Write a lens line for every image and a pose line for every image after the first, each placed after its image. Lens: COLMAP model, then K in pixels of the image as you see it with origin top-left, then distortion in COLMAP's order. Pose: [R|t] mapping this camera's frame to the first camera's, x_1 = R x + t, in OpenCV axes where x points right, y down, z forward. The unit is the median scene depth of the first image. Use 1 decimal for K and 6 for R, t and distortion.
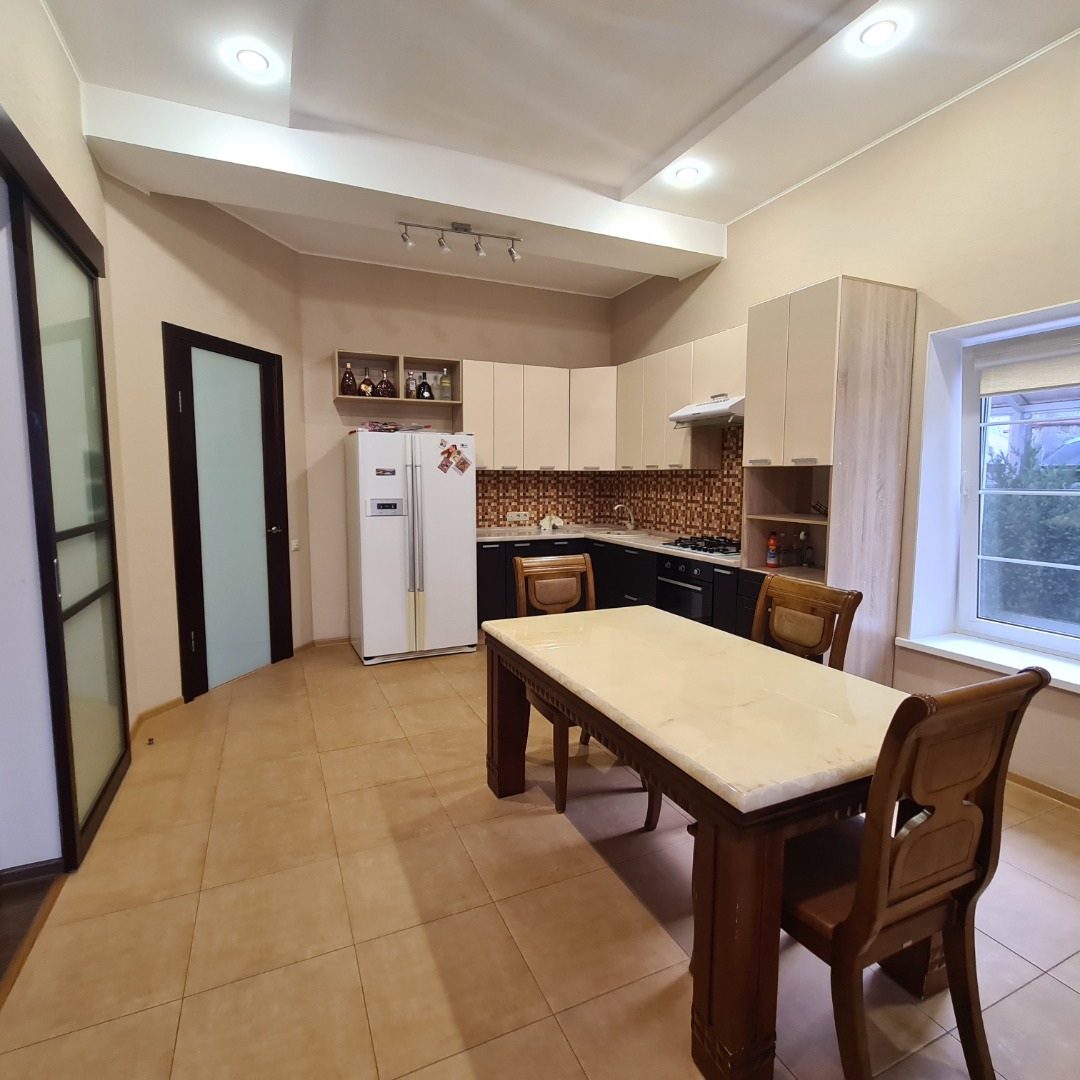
lens RADIAL K [[588.6, 0, 529.3], [0, 588.6, 532.6], [0, 0, 1]] dist [-0.003428, 0.001585]
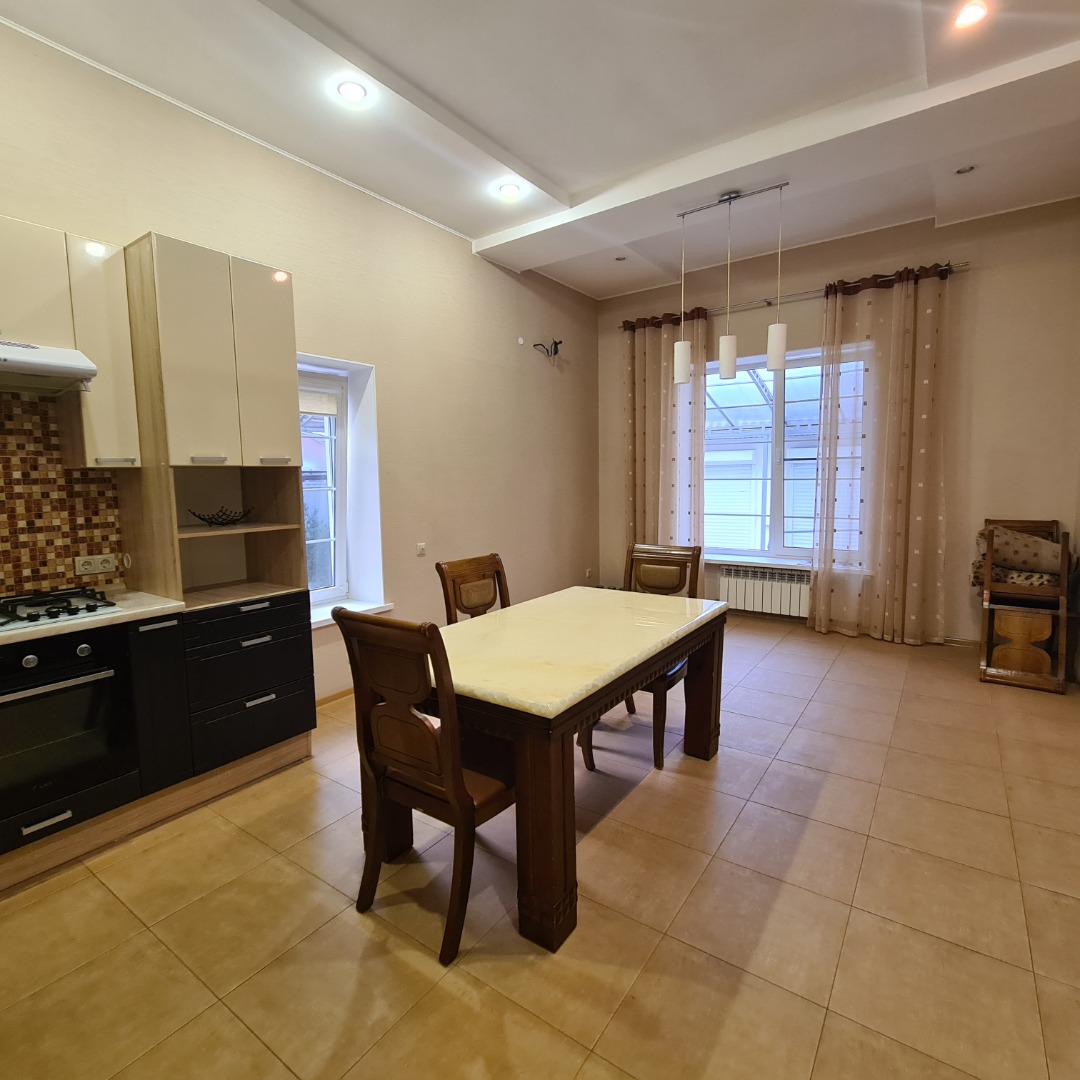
lens RADIAL K [[588.6, 0, 529.3], [0, 588.6, 532.6], [0, 0, 1]] dist [-0.003428, 0.001585]
pose [[-0.507284, -0.077921, 0.858249, -0.516449], [0.097768, 0.984271, 0.147150, -0.109814], [-0.856215, 0.158556, -0.491687, 1.144698]]
